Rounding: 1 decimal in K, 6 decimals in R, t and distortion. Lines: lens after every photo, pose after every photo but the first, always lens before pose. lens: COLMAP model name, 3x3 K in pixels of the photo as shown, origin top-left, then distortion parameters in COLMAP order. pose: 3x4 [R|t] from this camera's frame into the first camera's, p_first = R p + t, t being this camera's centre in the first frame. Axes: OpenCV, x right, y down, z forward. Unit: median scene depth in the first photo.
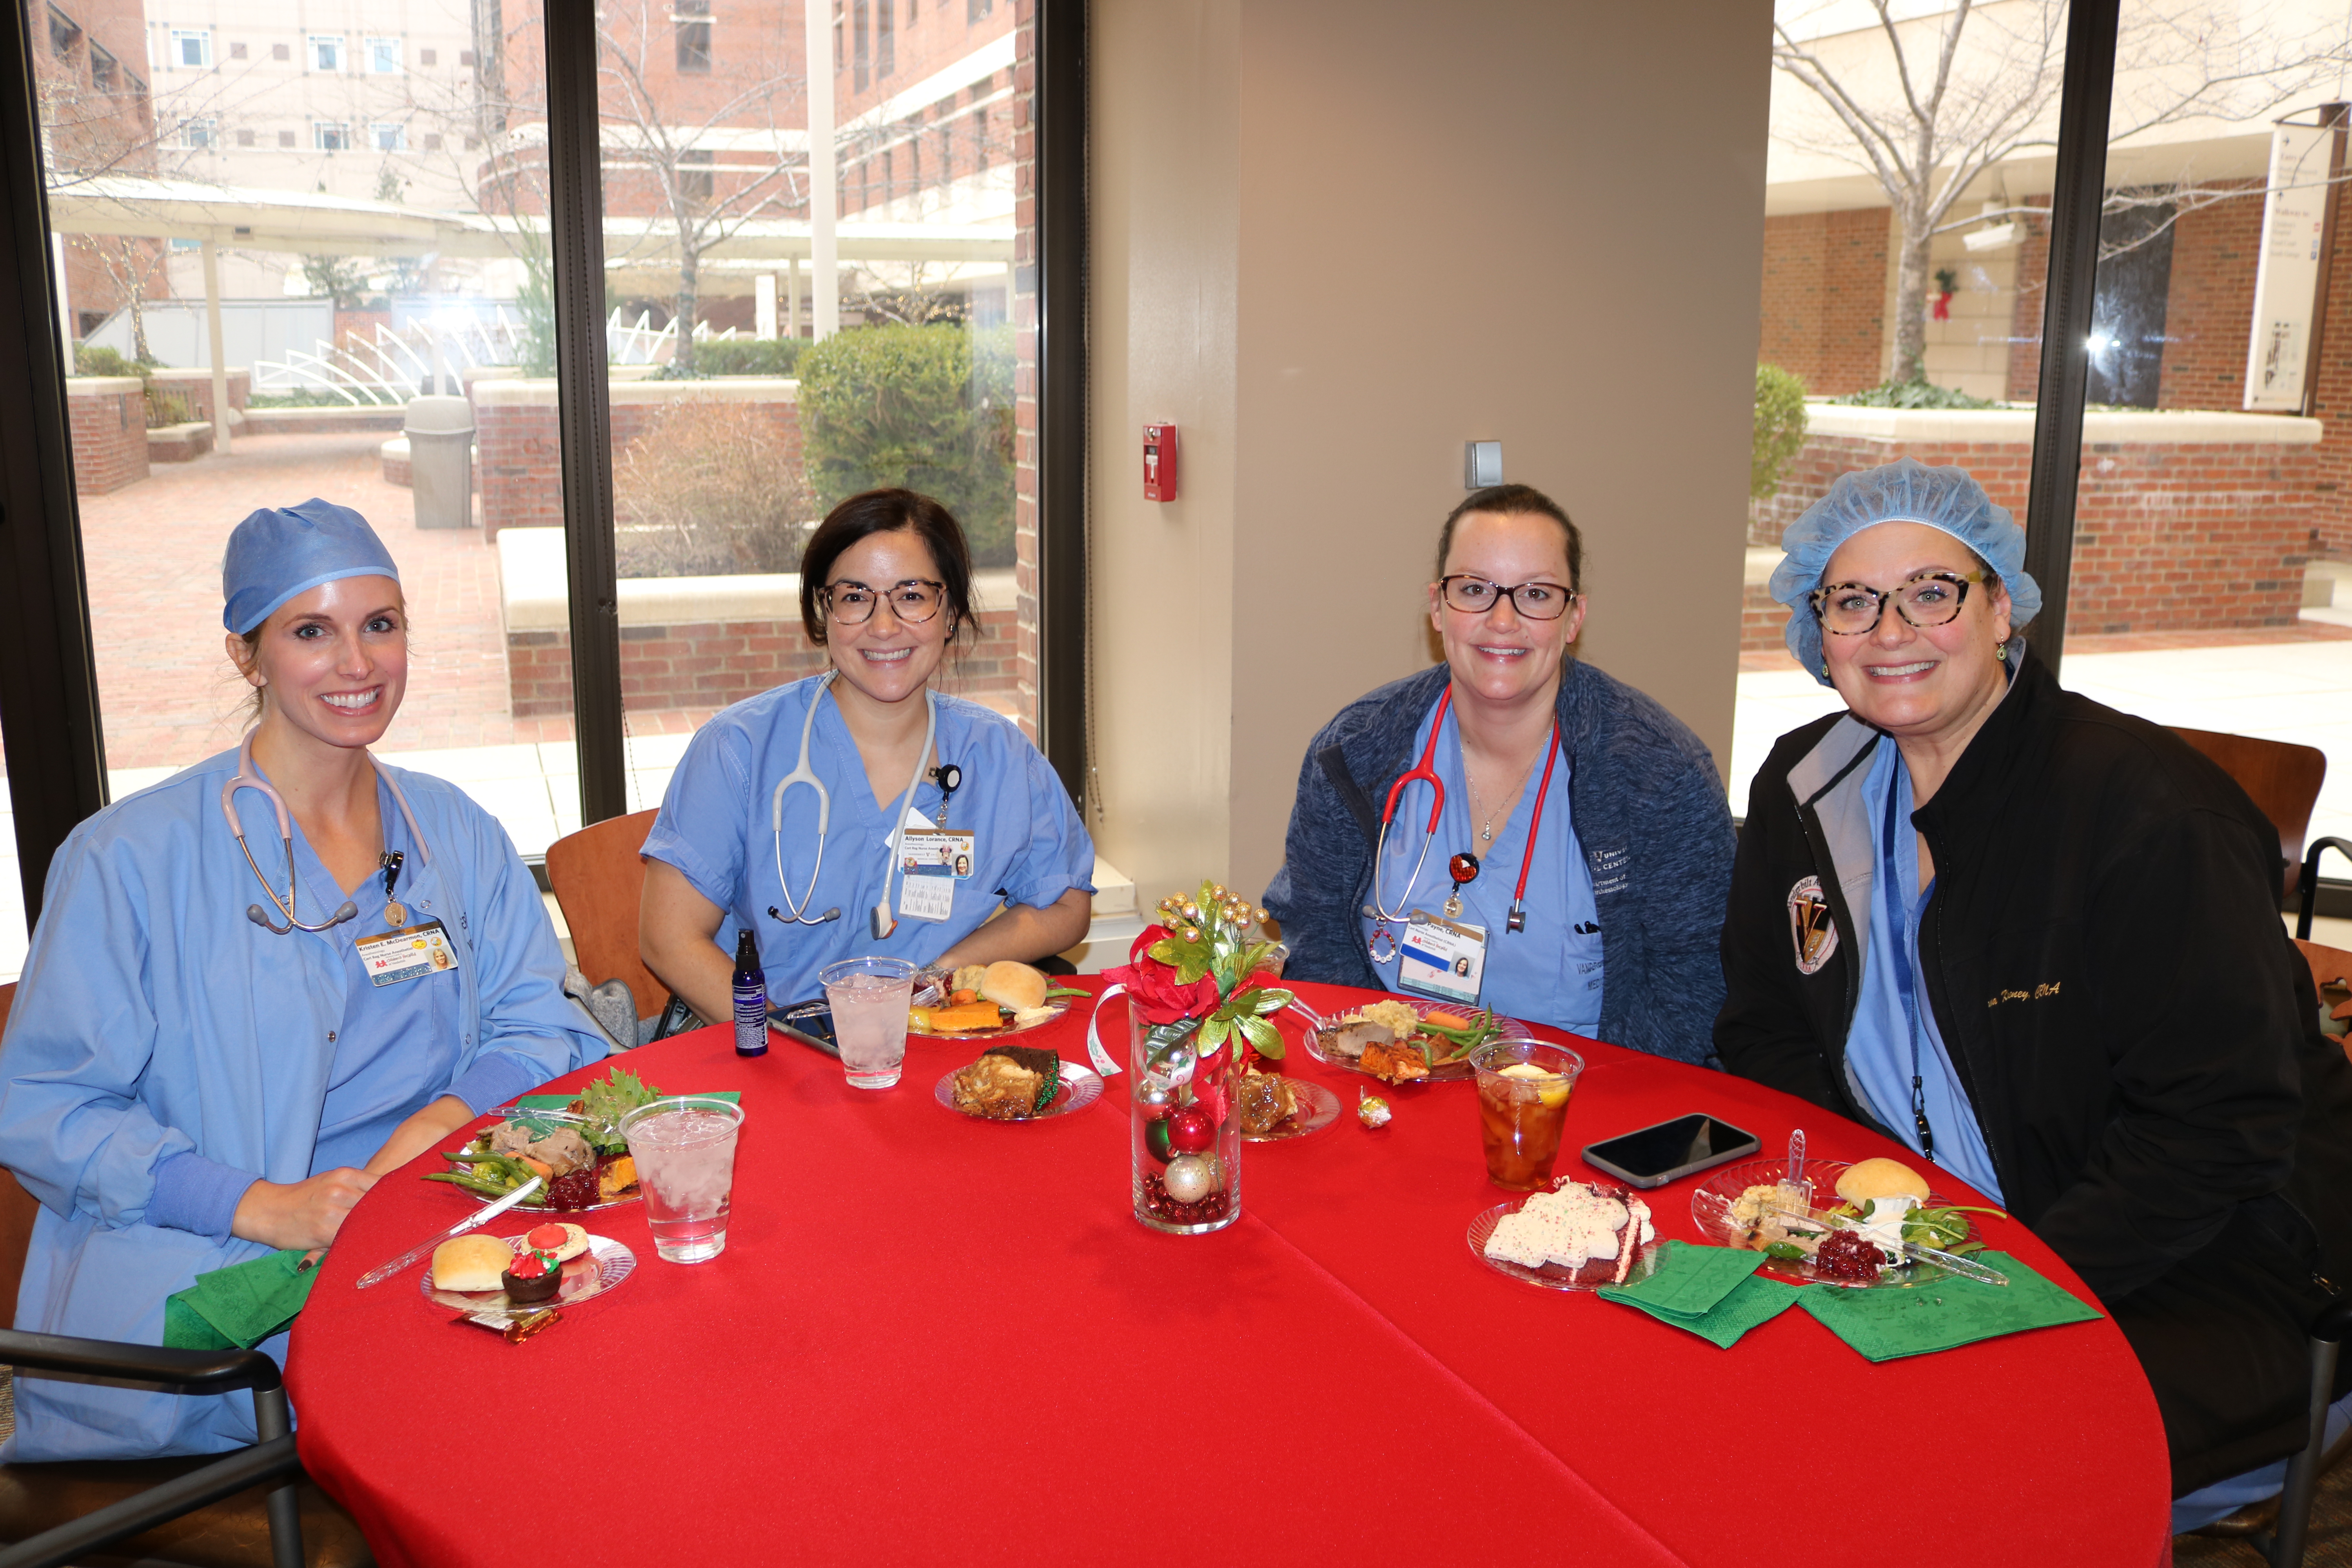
lens RADIAL K [[1888.7, 0, 1176.0], [0, 1888.7, 784.0], [0, 0, 1]] dist [-0.168324, 0.118523]
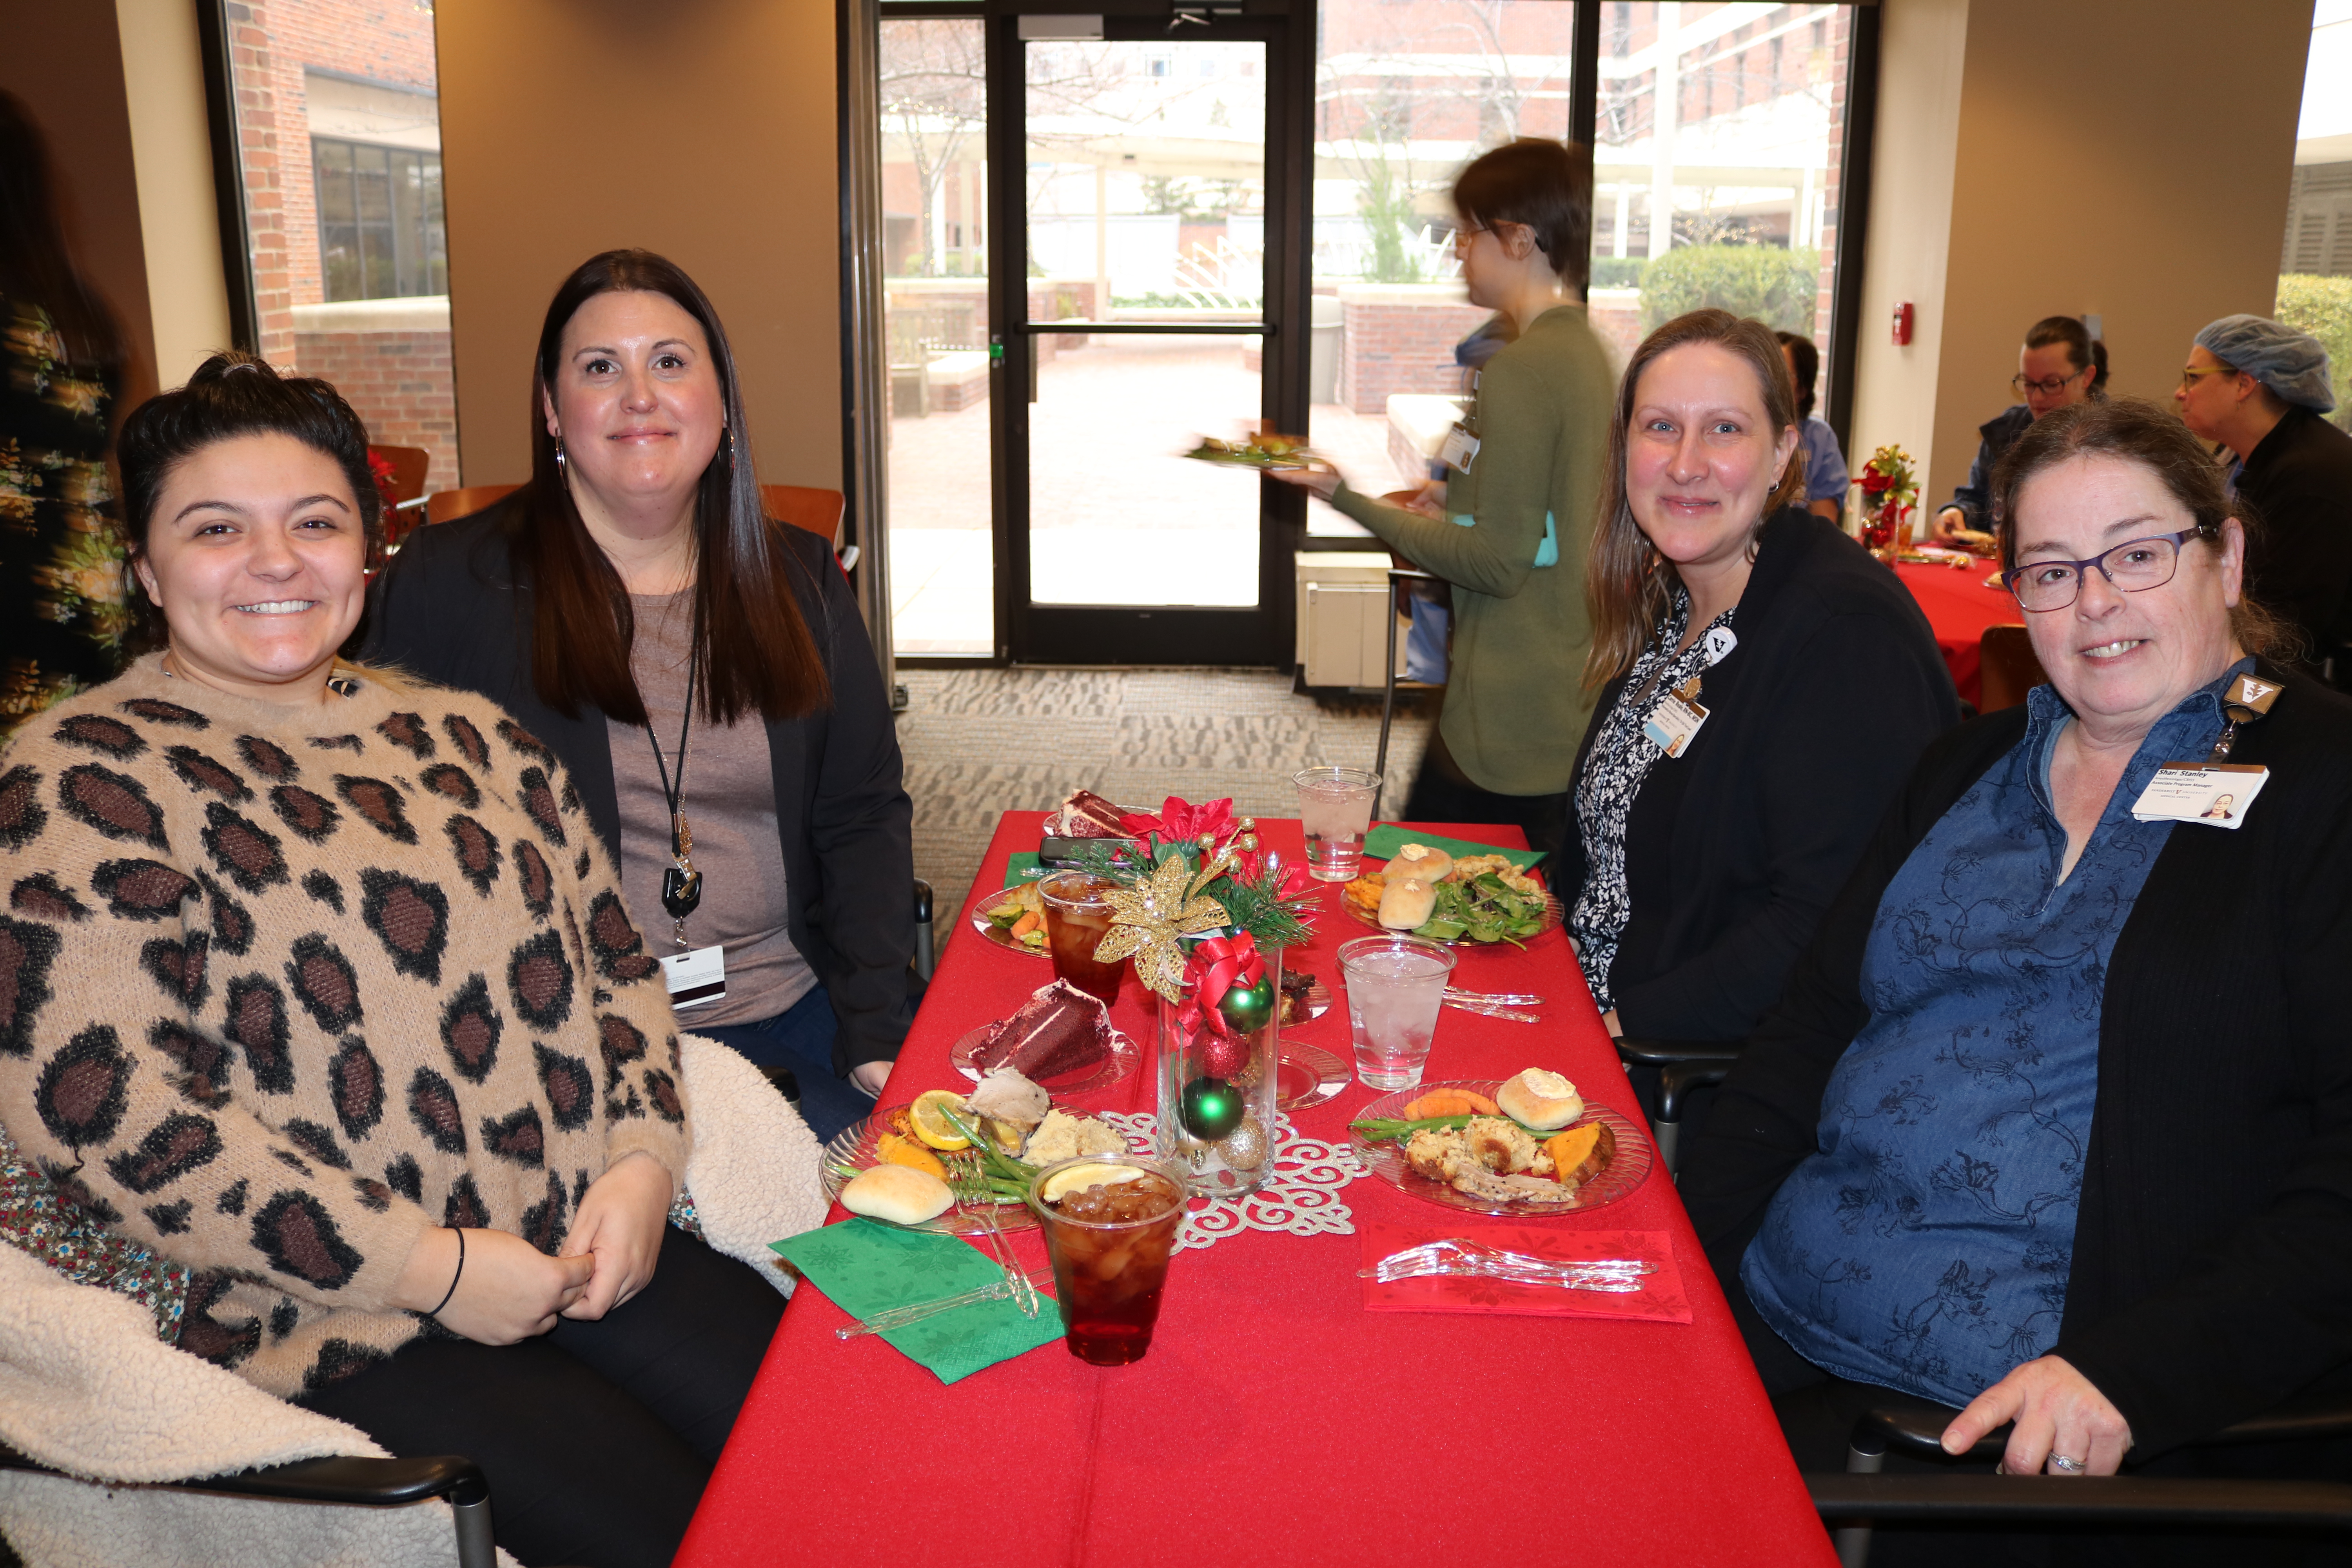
lens RADIAL K [[1888.7, 0, 1176.0], [0, 1888.7, 784.0], [0, 0, 1]] dist [-0.168324, 0.118523]
pose [[0.922467, 0.095052, -0.374193, 0.005400], [-0.079614, 0.995221, 0.056538, 0.025288], [0.377779, -0.022364, 0.925626, -0.100593]]
